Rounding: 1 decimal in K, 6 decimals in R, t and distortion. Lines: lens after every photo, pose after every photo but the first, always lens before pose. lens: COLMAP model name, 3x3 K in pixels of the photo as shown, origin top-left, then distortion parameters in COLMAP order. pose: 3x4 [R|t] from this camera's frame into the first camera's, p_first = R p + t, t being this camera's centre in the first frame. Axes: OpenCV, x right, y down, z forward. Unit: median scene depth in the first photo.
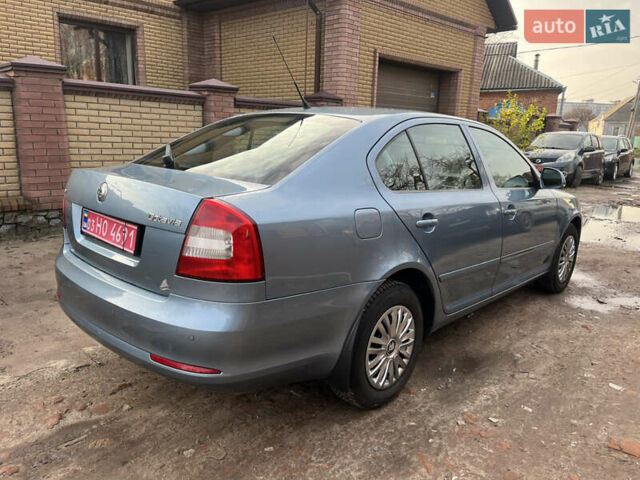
lens RADIAL K [[483.2, 0, 322.9], [0, 483.2, 242.6], [0, 0, 1]] dist [0.085074, -0.112958]
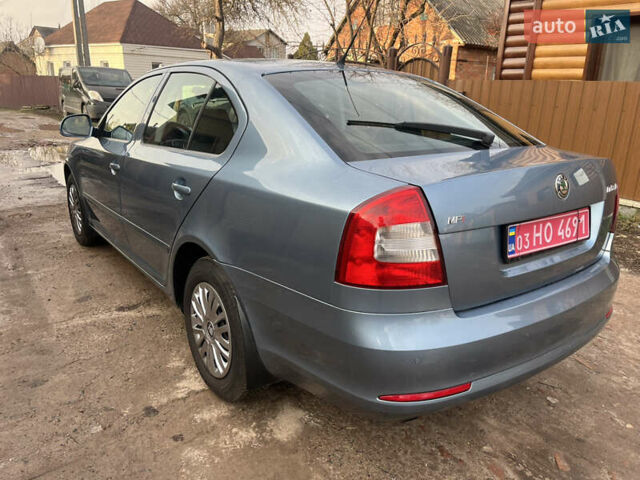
lens RADIAL K [[484.2, 0, 320.9], [0, 484.2, 239.5], [0, 0, 1]] dist [0.085943, -0.113779]
pose [[0.189867, -0.321311, 0.927744, -0.791803], [0.203991, 0.937222, 0.282846, -0.200969], [-0.960384, 0.135549, 0.243492, 0.731720]]
